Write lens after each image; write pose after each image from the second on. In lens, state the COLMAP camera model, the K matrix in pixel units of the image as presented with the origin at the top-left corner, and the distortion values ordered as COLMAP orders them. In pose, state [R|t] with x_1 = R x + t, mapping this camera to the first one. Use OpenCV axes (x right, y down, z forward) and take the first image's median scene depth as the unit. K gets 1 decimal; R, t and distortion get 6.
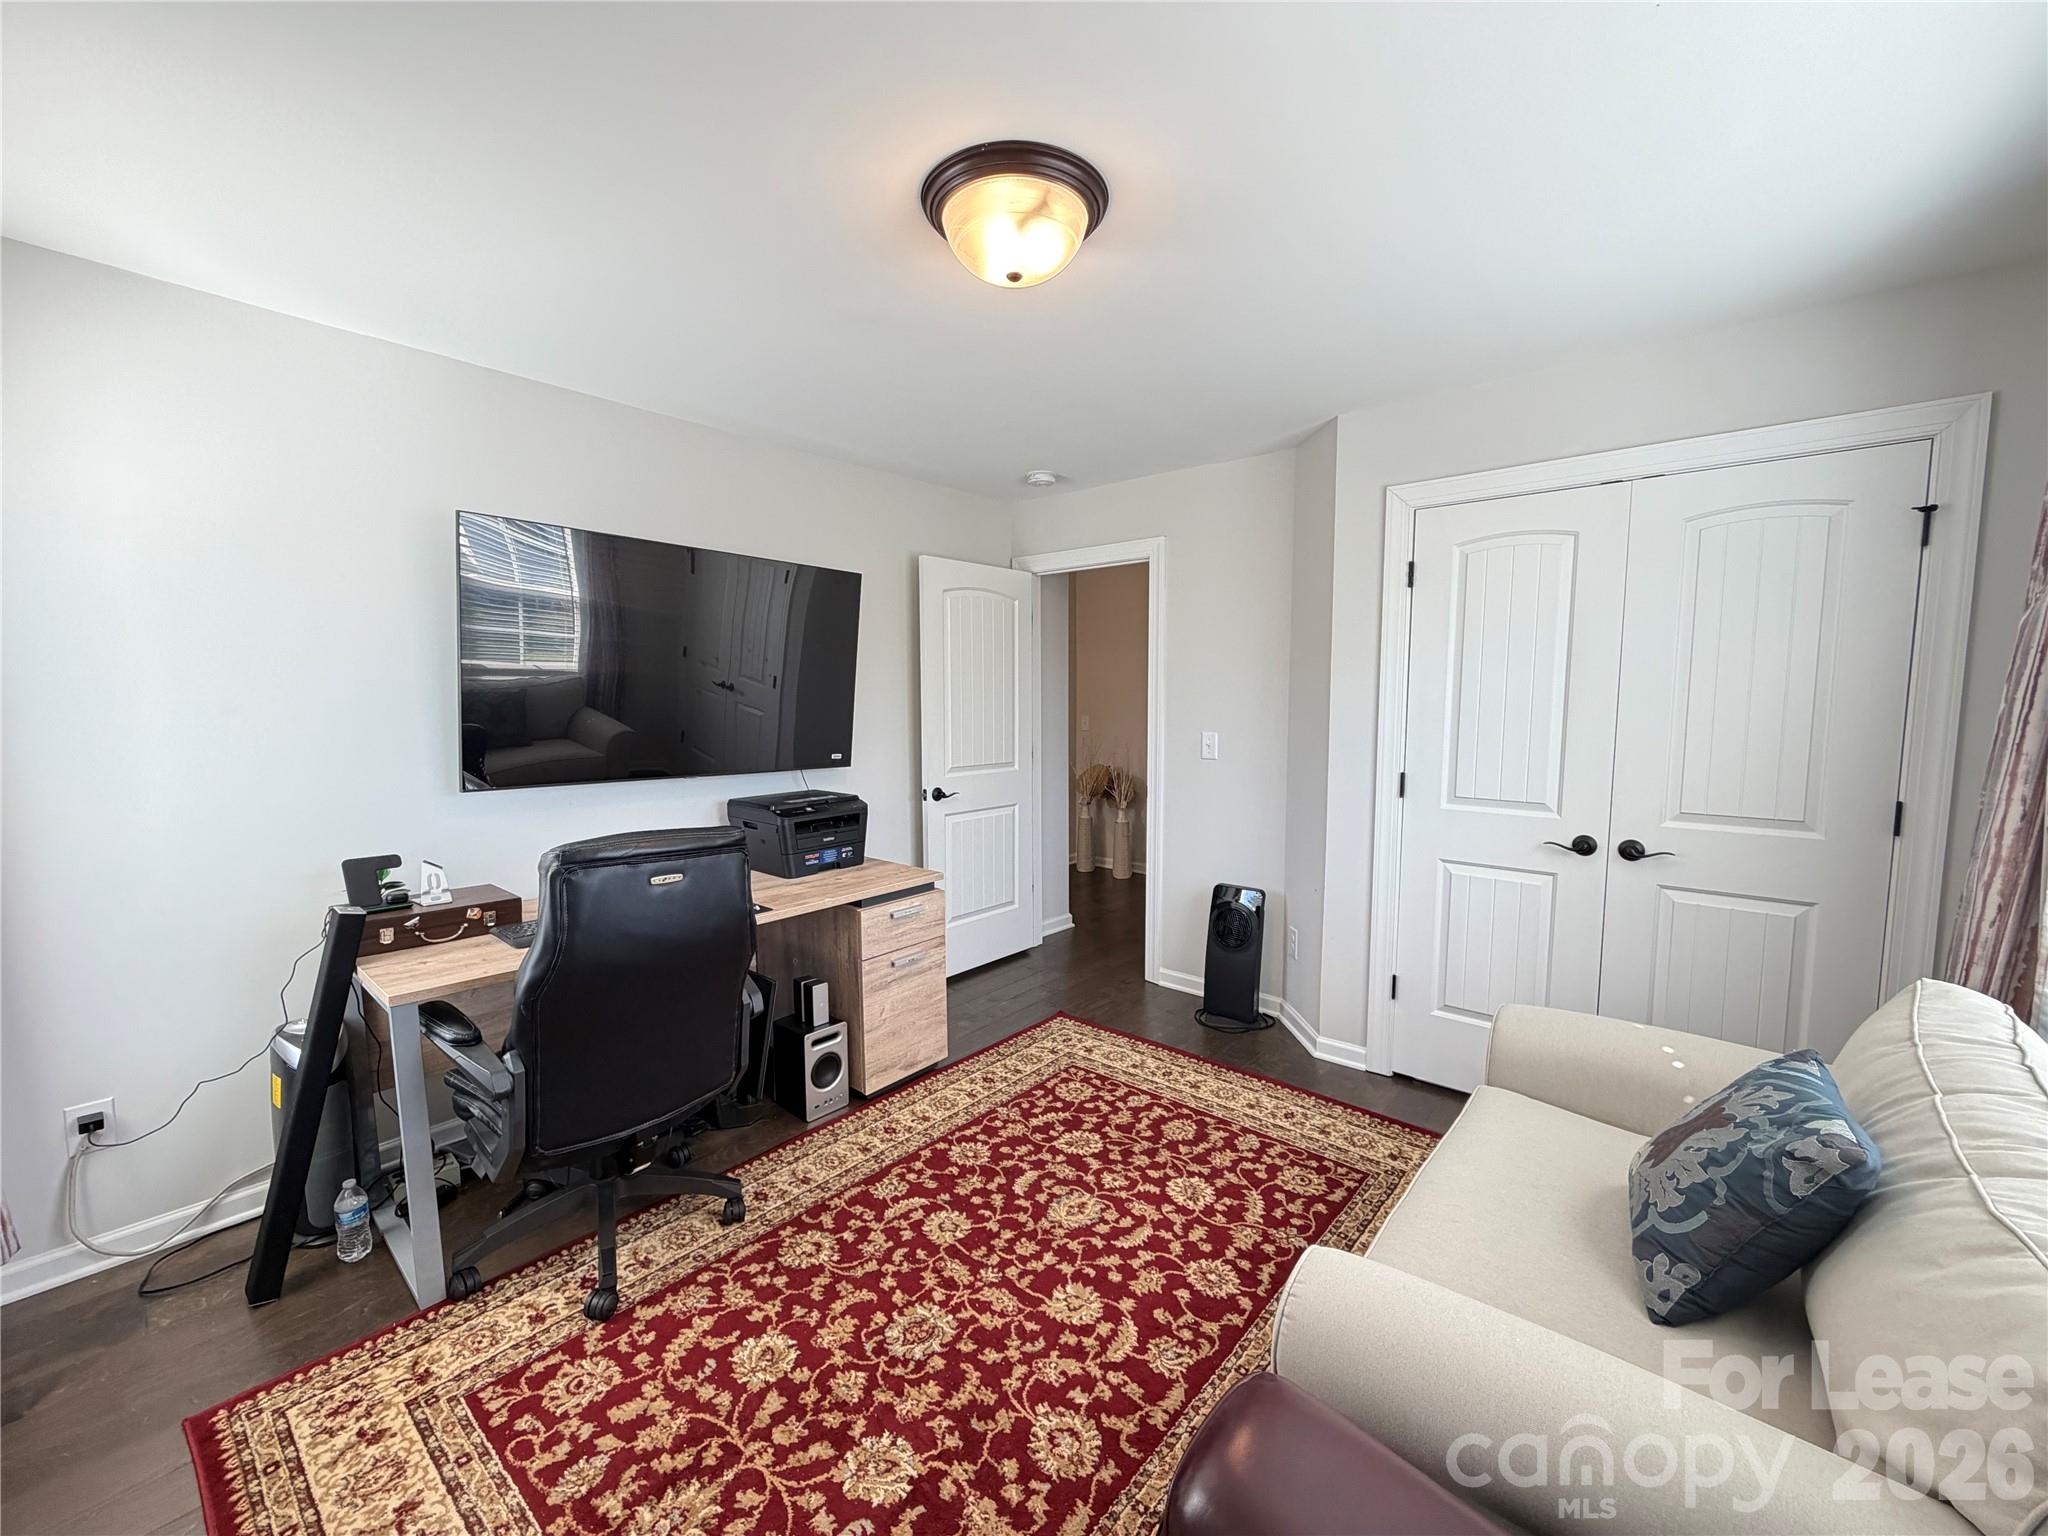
lens RADIAL K [[818.0, 0, 1027.2], [0, 818.0, 775.5], [0, 0, 1]] dist [0.001243, -0.000363]
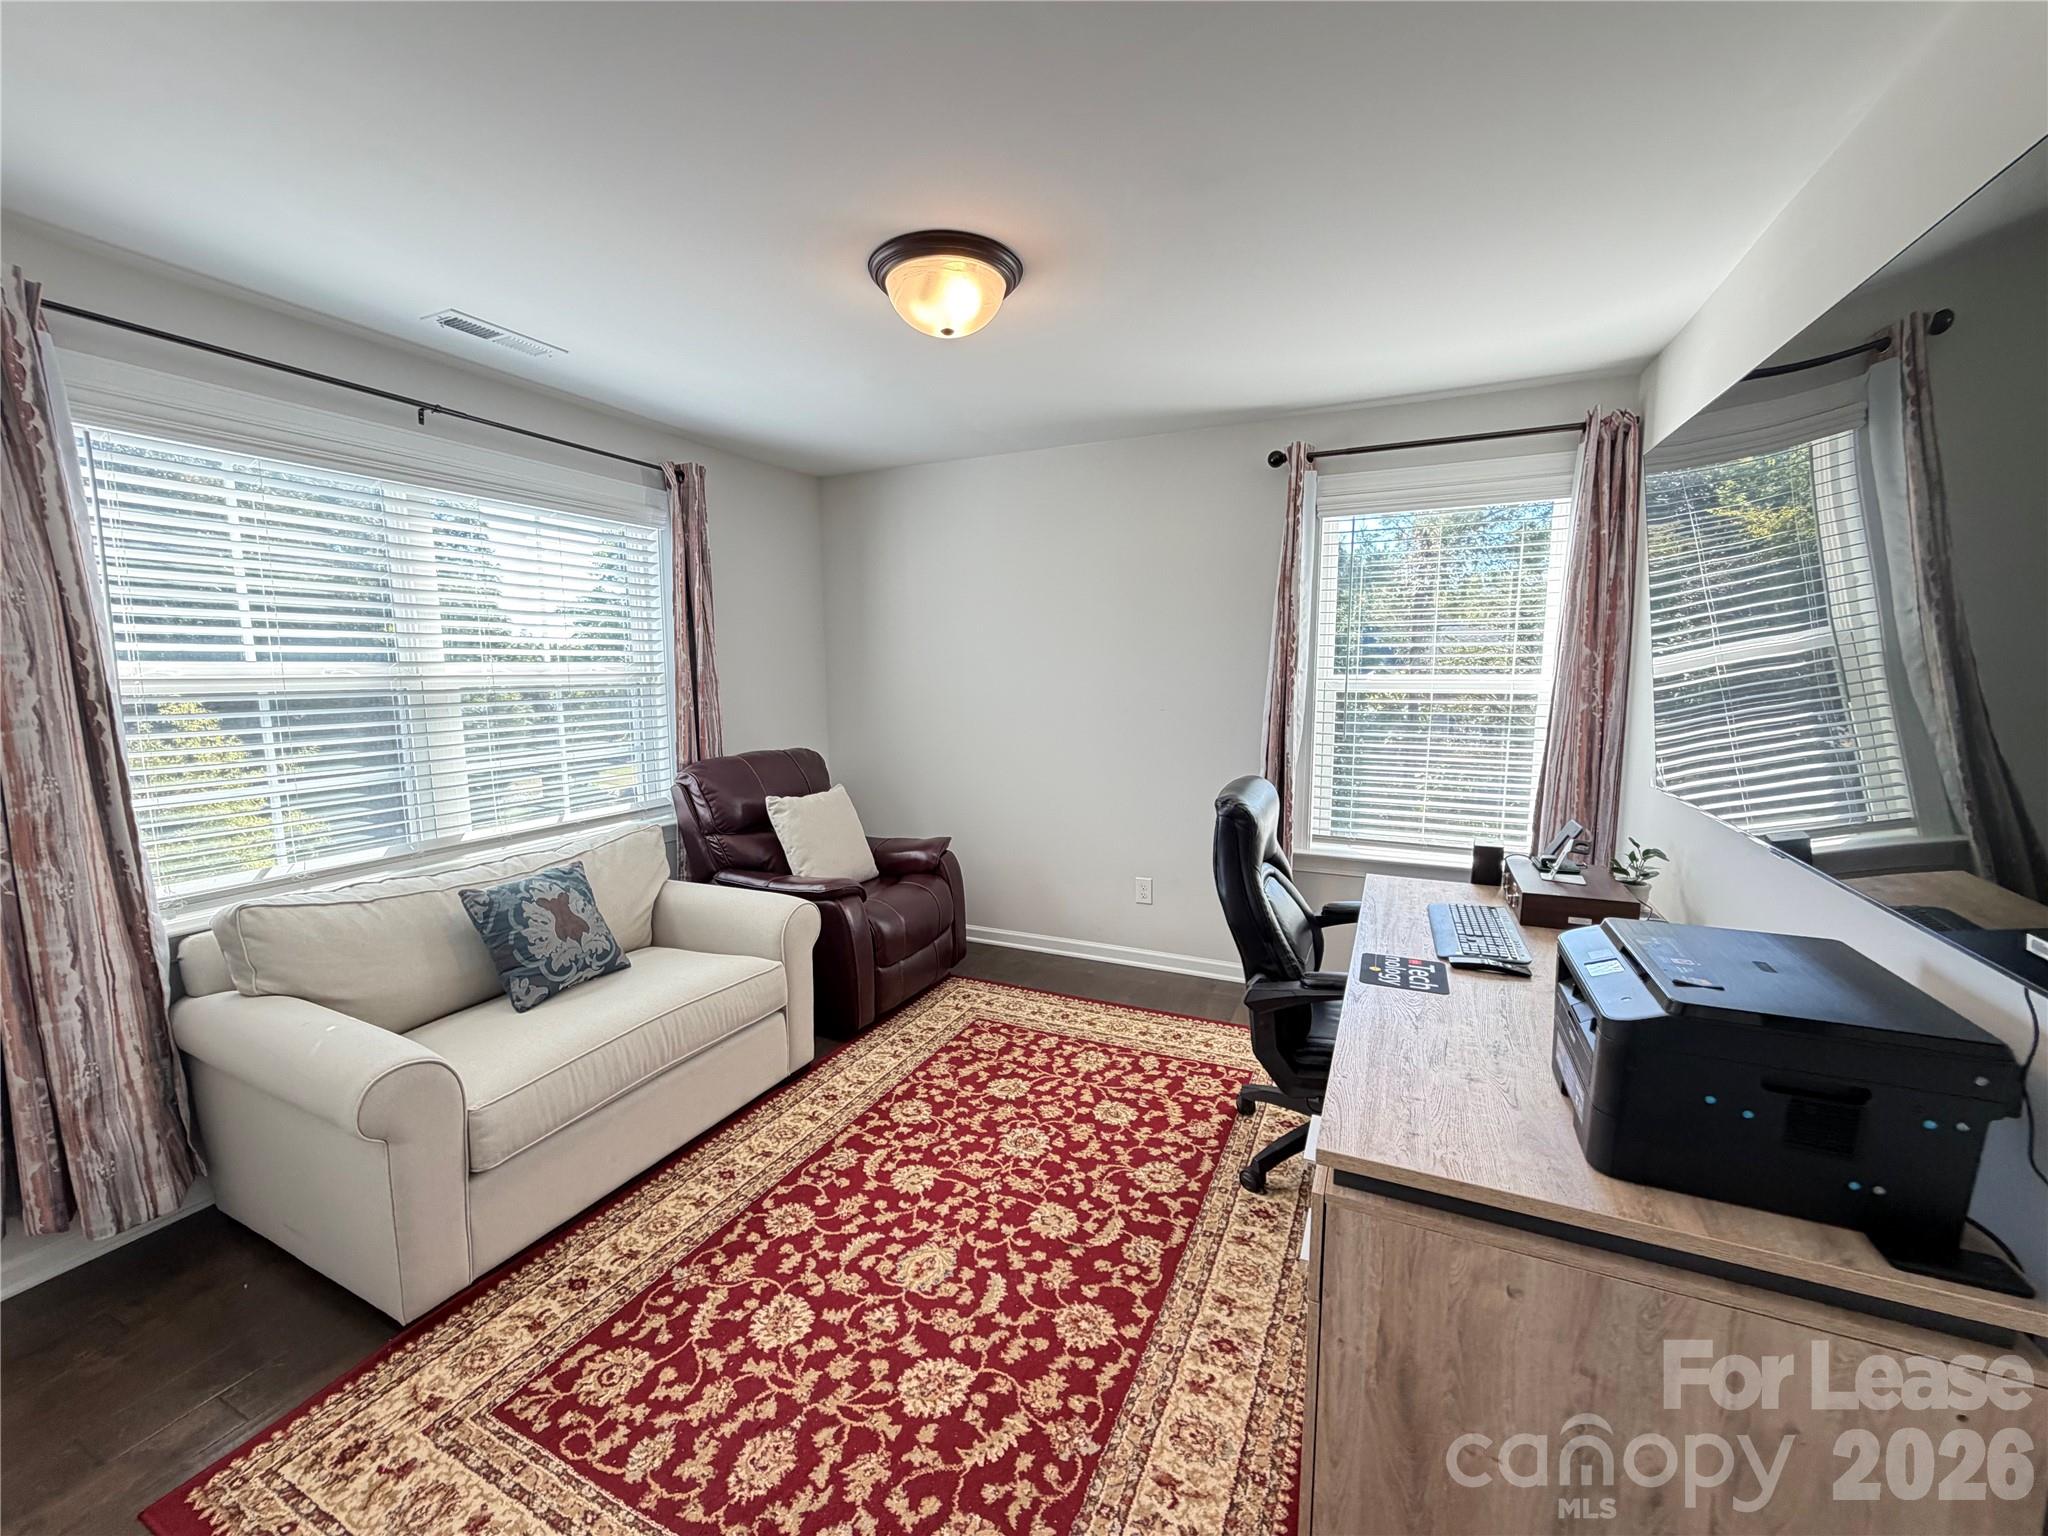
lens RADIAL K [[818.0, 0, 1017.5], [0, 818.0, 767.1], [0, 0, 1]] dist [0.001243, -0.000363]
pose [[-0.964882, 0.040948, -0.259474, 0.179328], [-0.017055, 0.975926, 0.217435, -0.195848], [0.262131, 0.214224, -0.940955, 1.834881]]
